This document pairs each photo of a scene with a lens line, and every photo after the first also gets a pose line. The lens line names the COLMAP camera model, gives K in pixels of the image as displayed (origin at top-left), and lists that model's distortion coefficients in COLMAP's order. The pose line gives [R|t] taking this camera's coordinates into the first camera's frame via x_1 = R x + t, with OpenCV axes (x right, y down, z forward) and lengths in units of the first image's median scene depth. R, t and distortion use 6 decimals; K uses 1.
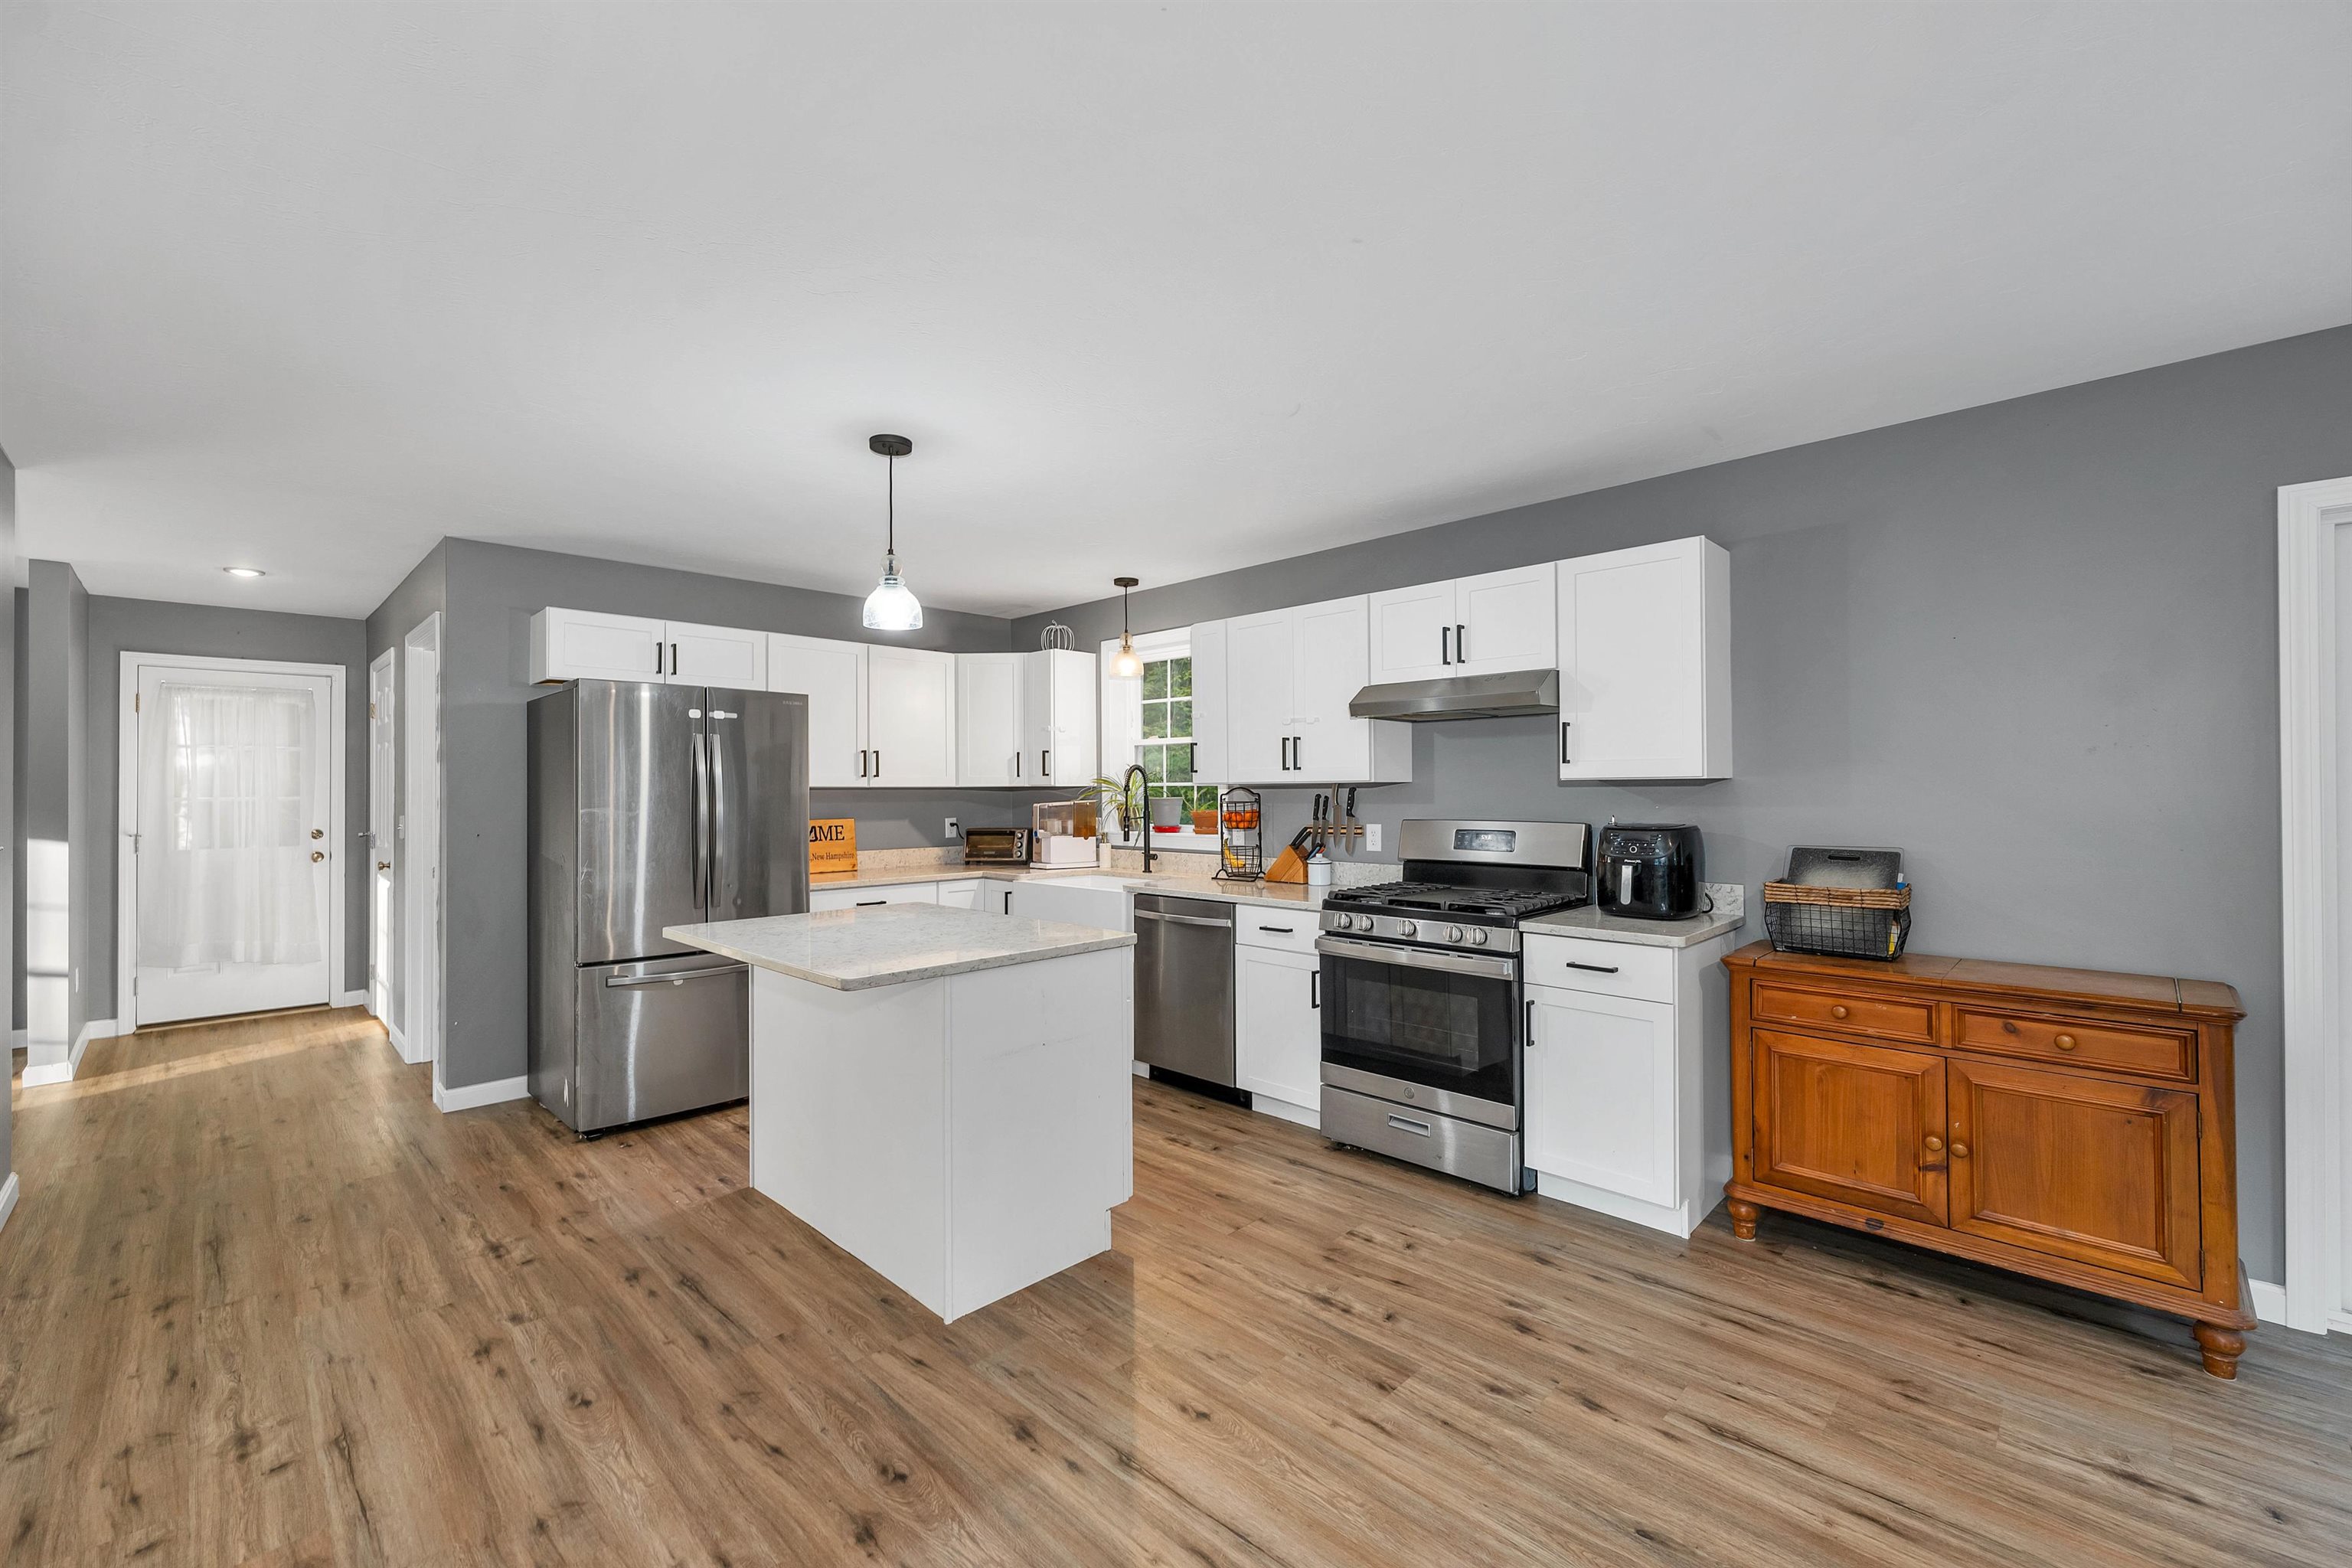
lens RADIAL K [[956.5, 0, 1176.0], [0, 956.5, 784.0], [0, 0, 1]] dist [0.001133, -0.000015]
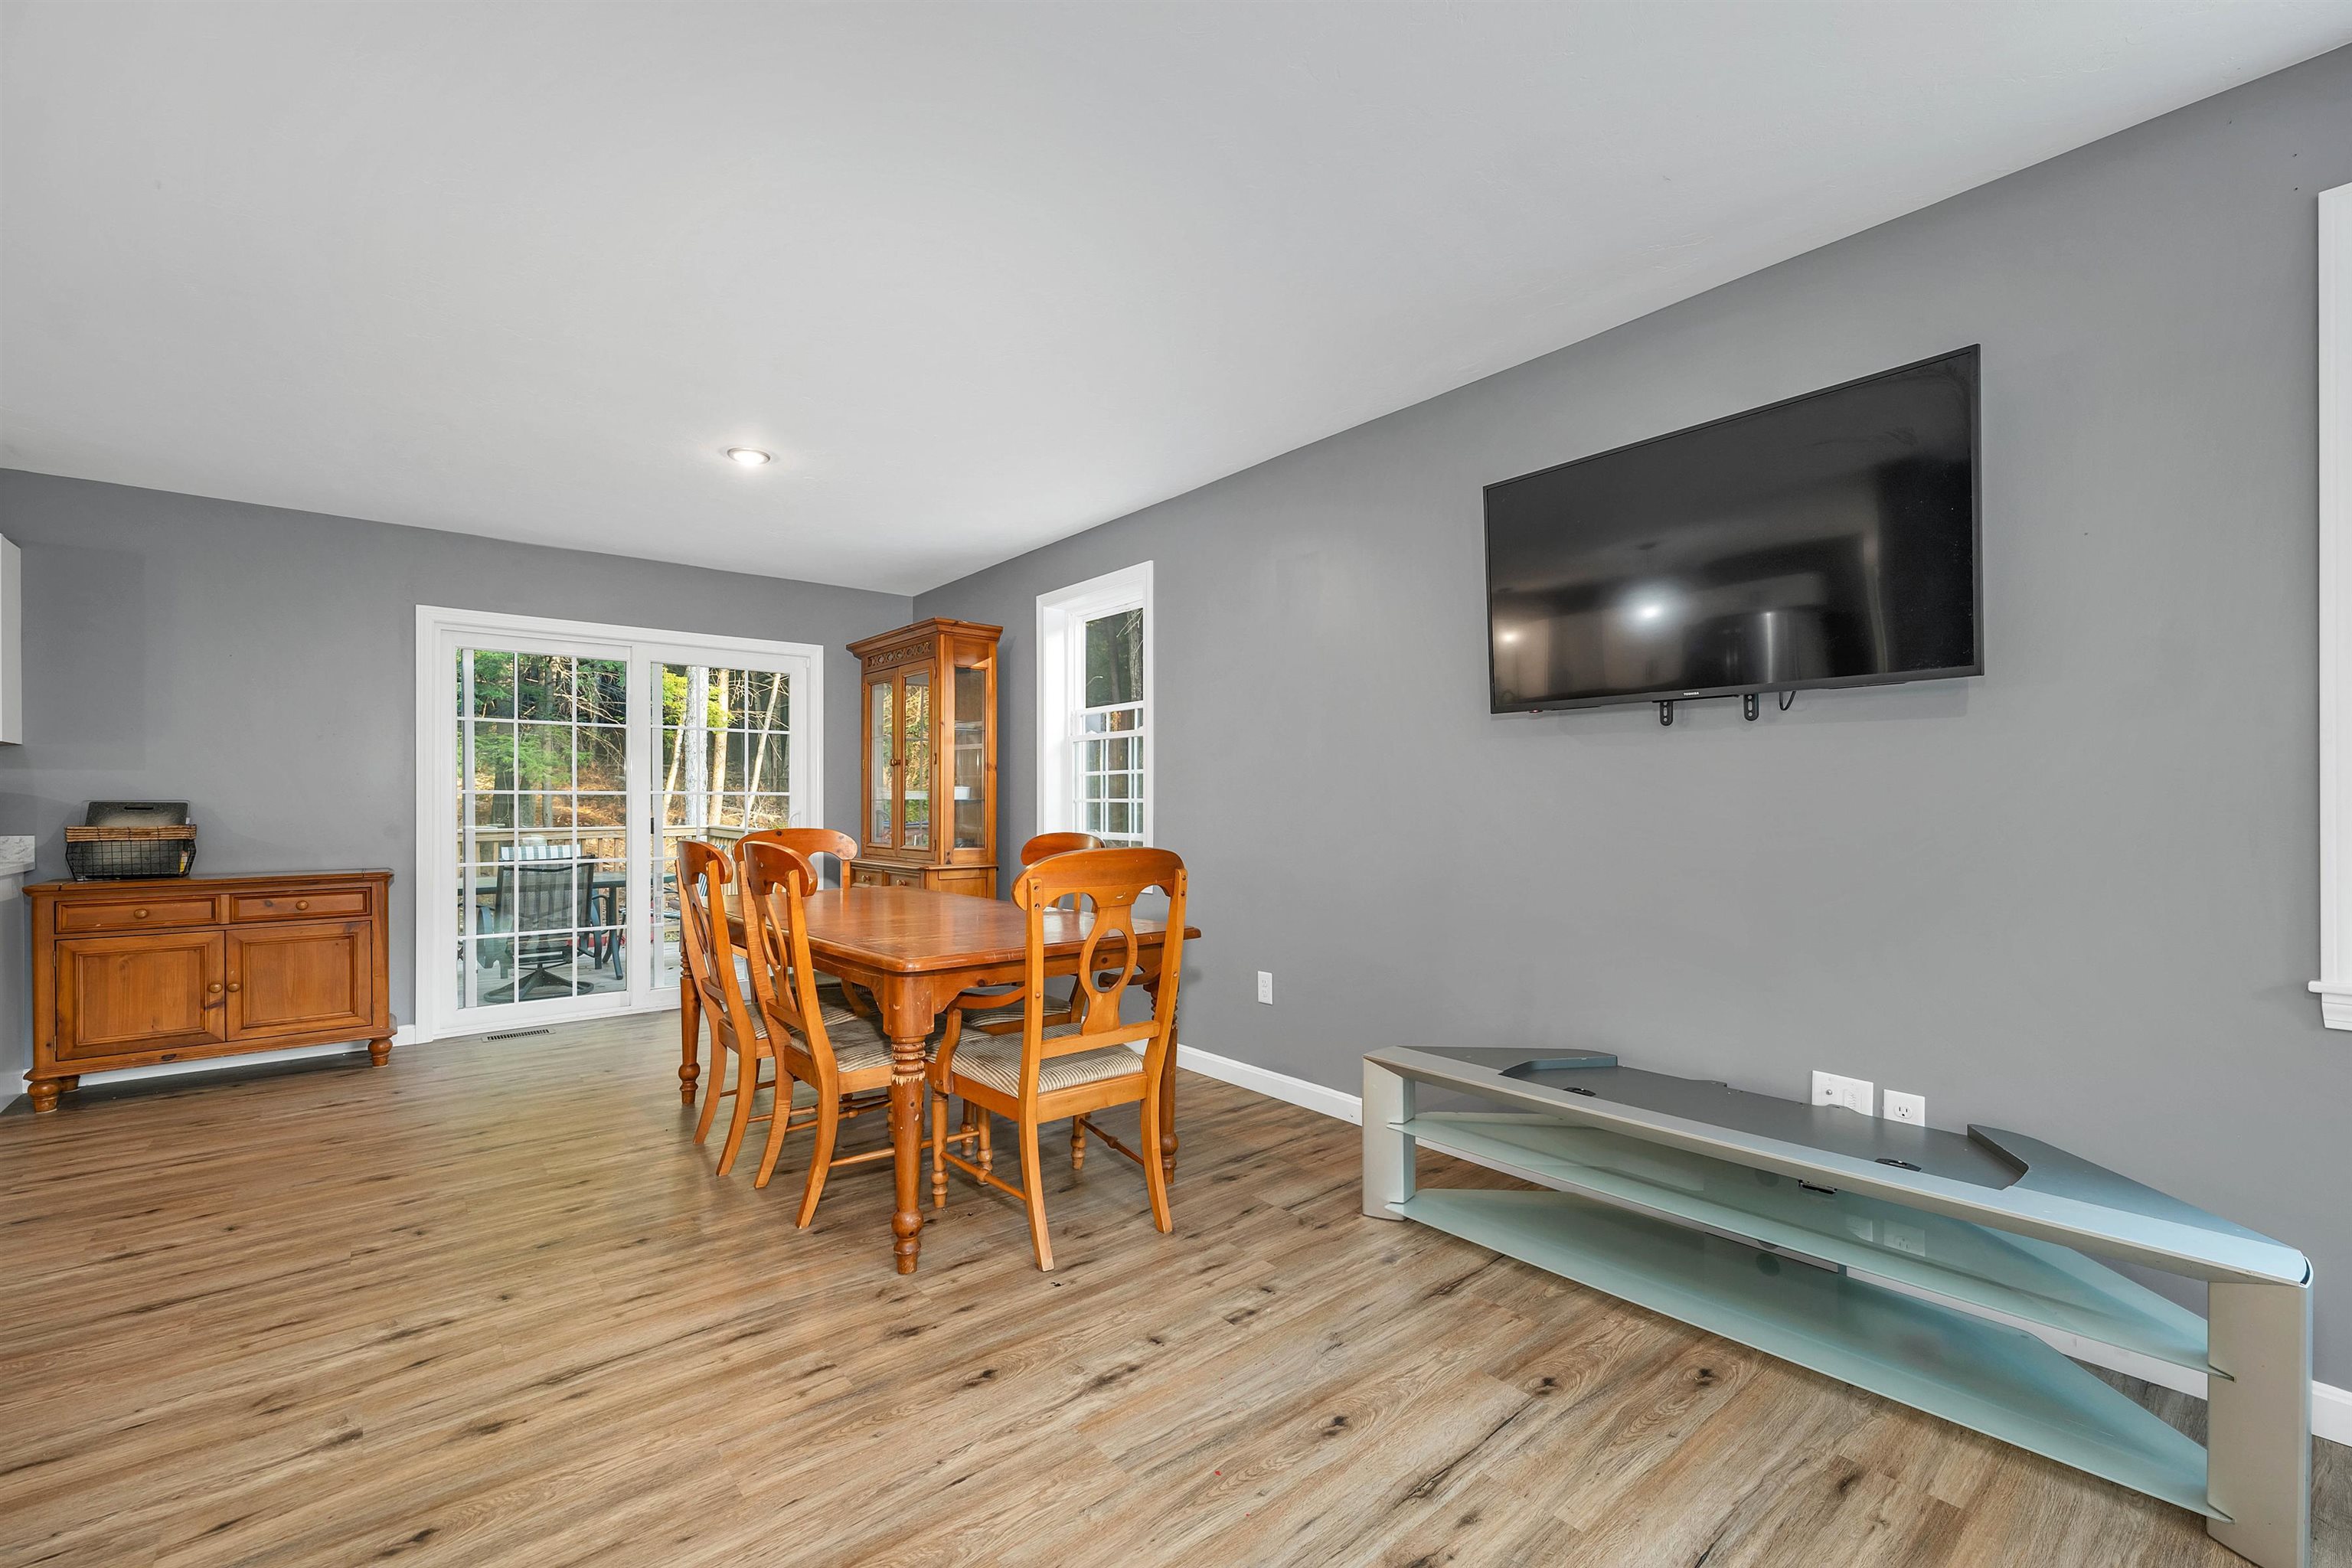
lens RADIAL K [[973.4, 0, 1179.8], [0, 973.4, 803.4], [0, 0, 1]] dist [0.001257, -0.000217]
pose [[0.095868, 0.005730, 0.995378, -0.448352], [-0.005150, 0.999973, -0.005261, 0.062749], [-0.995381, -0.004622, 0.095895, -0.498055]]
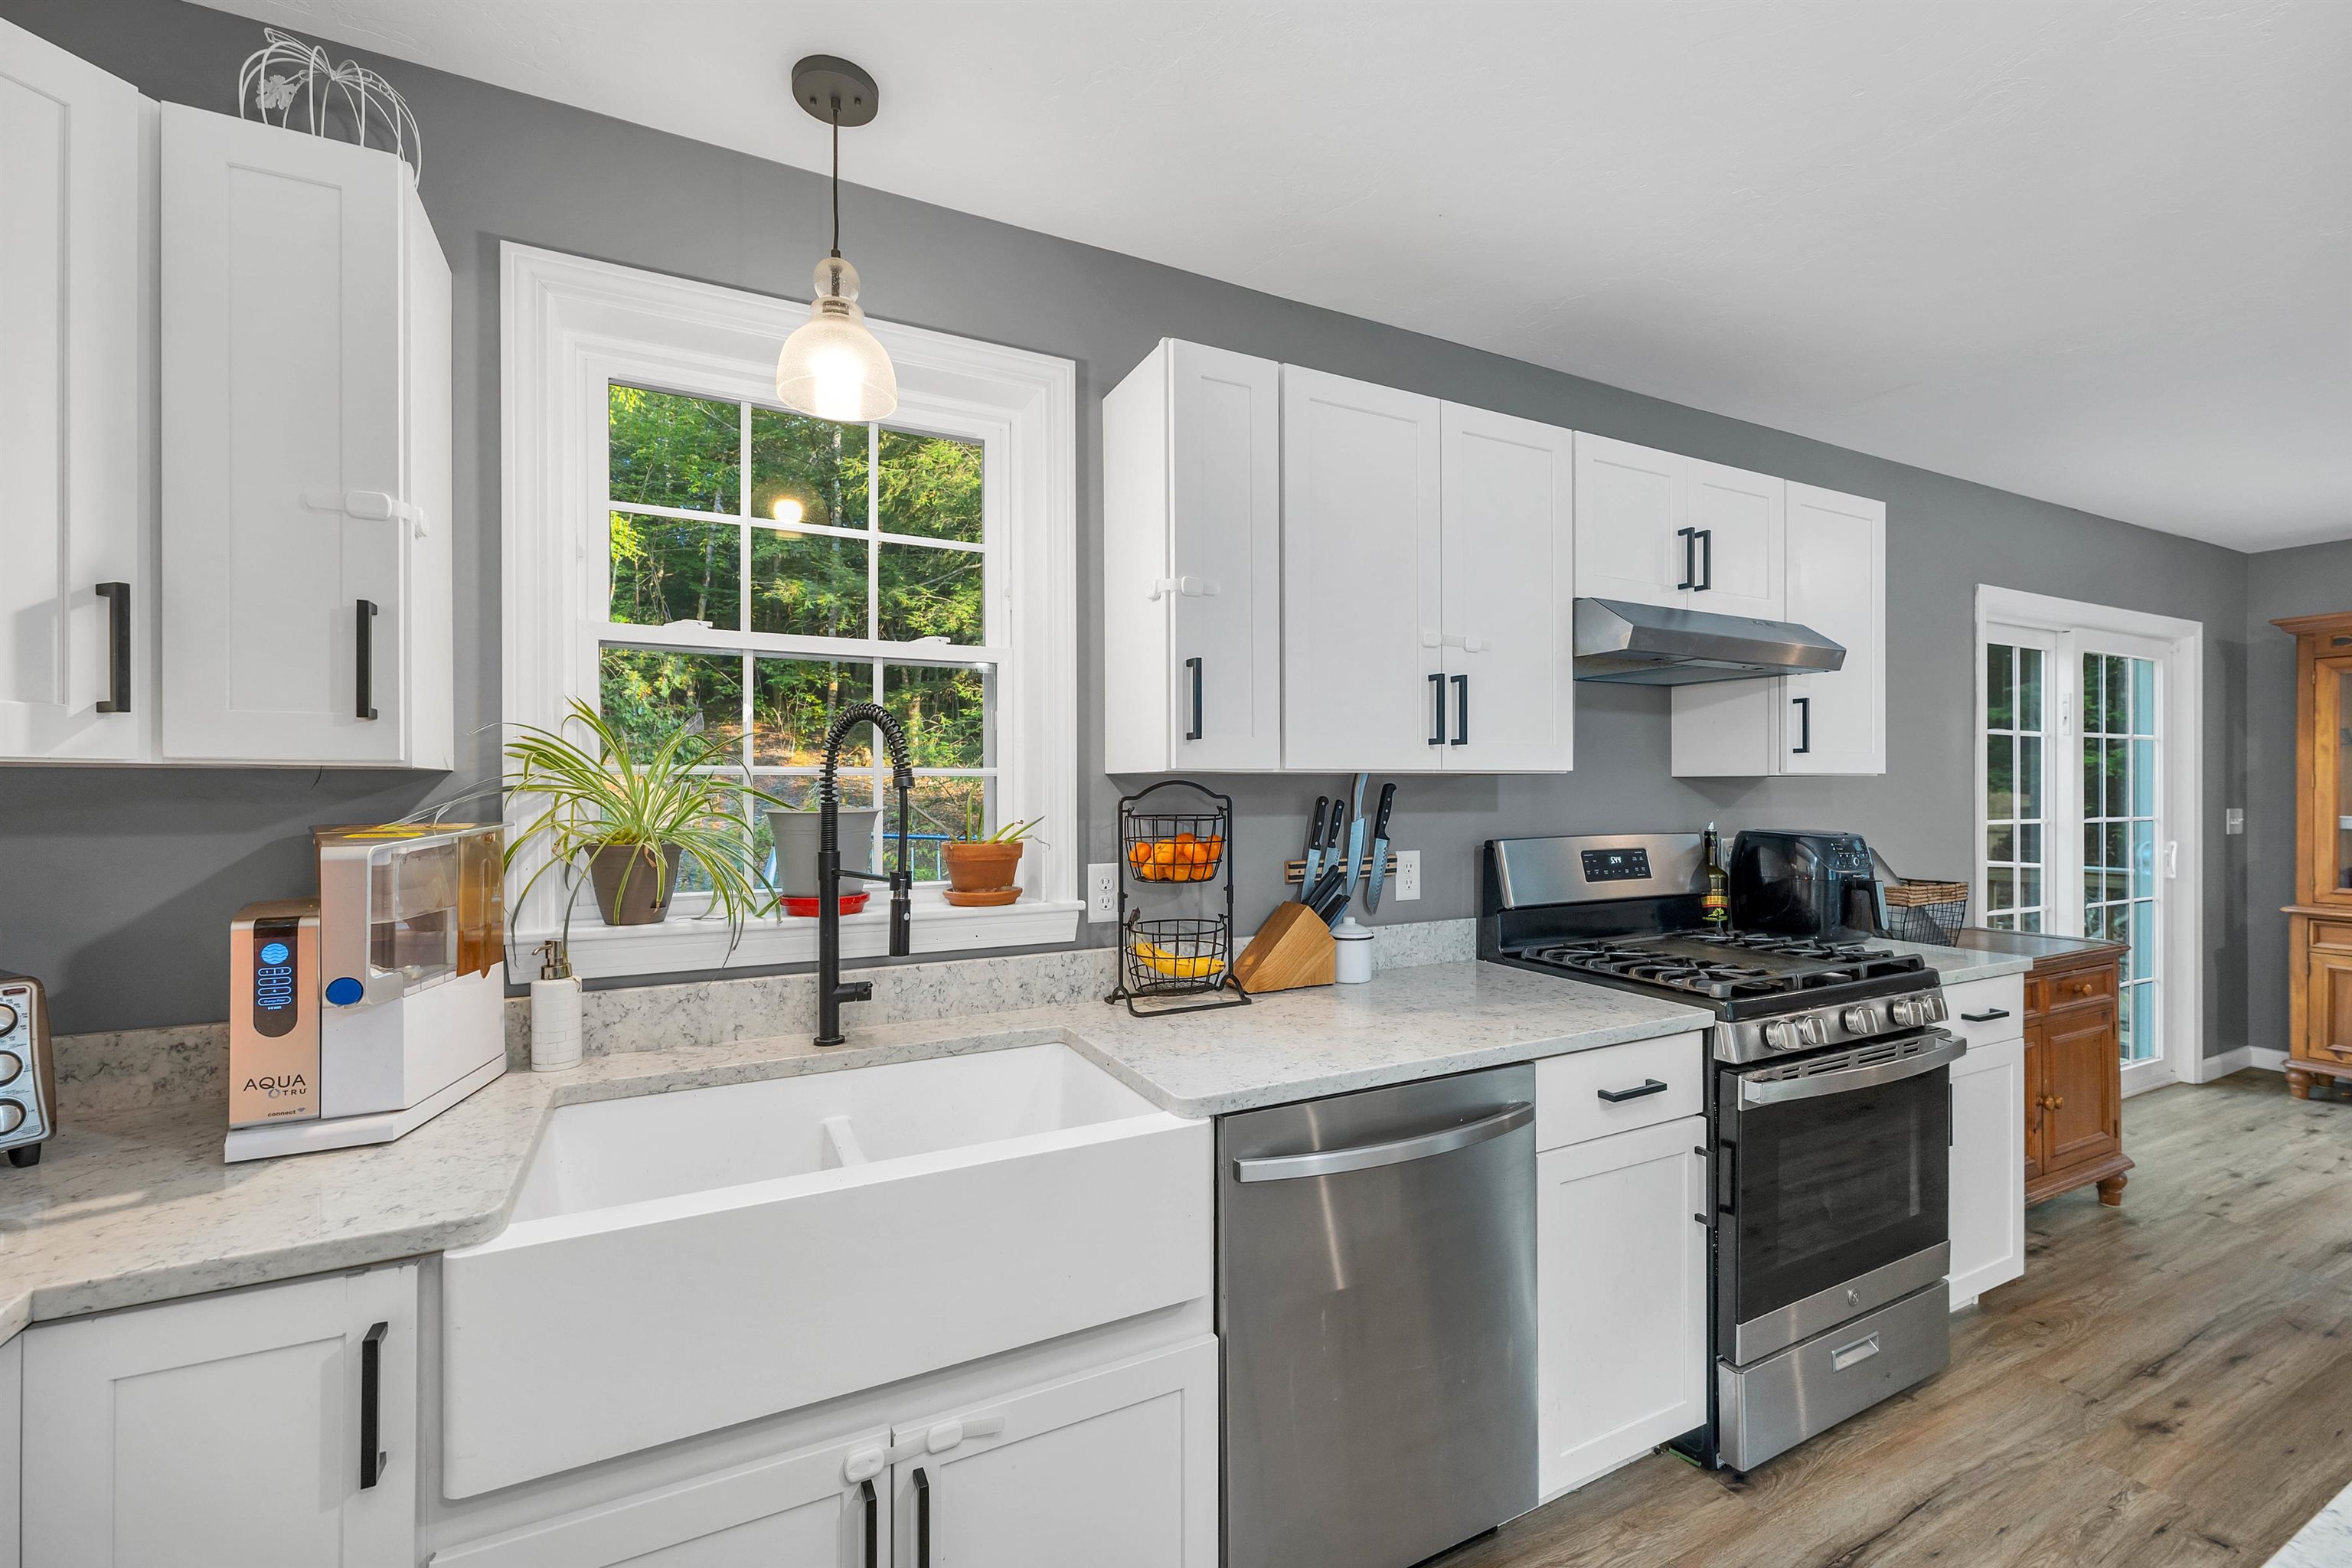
lens RADIAL K [[973.5, 0, 1179.6], [0, 973.5, 791.2], [0, 0, 1]] dist [0.002487, -0.000255]
pose [[0.315229, 0.002964, 0.949011, -0.462467], [-0.005948, 0.999982, -0.001147, 0.011874], [-0.948997, -0.005283, 0.315241, 1.206466]]
